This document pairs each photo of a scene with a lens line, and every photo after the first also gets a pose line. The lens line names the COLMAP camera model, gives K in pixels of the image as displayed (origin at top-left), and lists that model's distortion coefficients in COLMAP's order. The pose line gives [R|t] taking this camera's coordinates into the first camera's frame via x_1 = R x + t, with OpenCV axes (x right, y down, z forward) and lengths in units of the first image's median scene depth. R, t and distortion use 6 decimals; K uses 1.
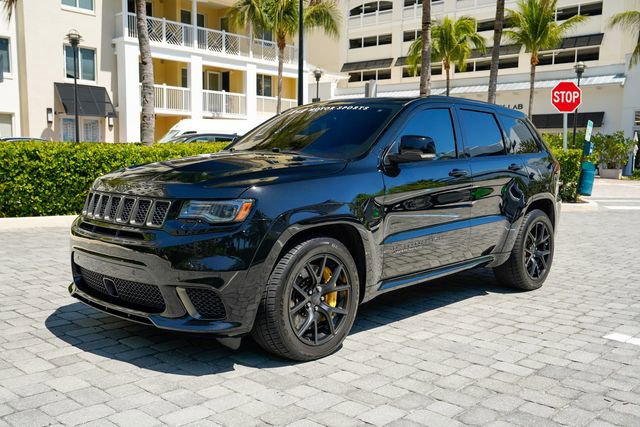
lens RADIAL K [[632.7, 0, 320.8], [0, 632.7, 215.9], [0, 0, 1]] dist [-0.014724, 0.143981]
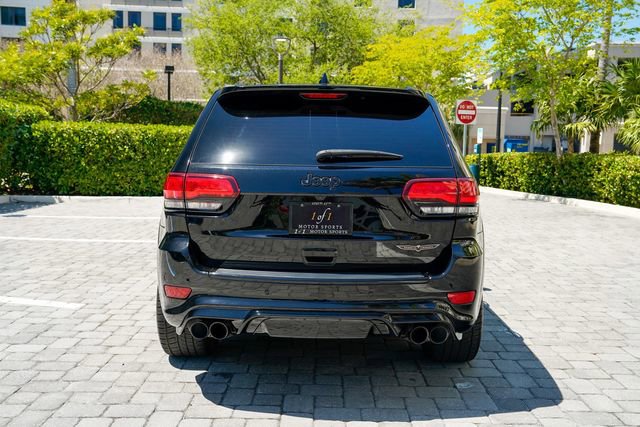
lens RADIAL K [[632.7, 0, 320.8], [0, 632.7, 215.9], [0, 0, 1]] dist [-0.014724, 0.143981]
pose [[-0.733342, 0.040637, -0.678644, 0.415493], [-0.096038, 0.982010, 0.162582, -0.095544], [0.673042, 0.184404, -0.716247, 0.957458]]
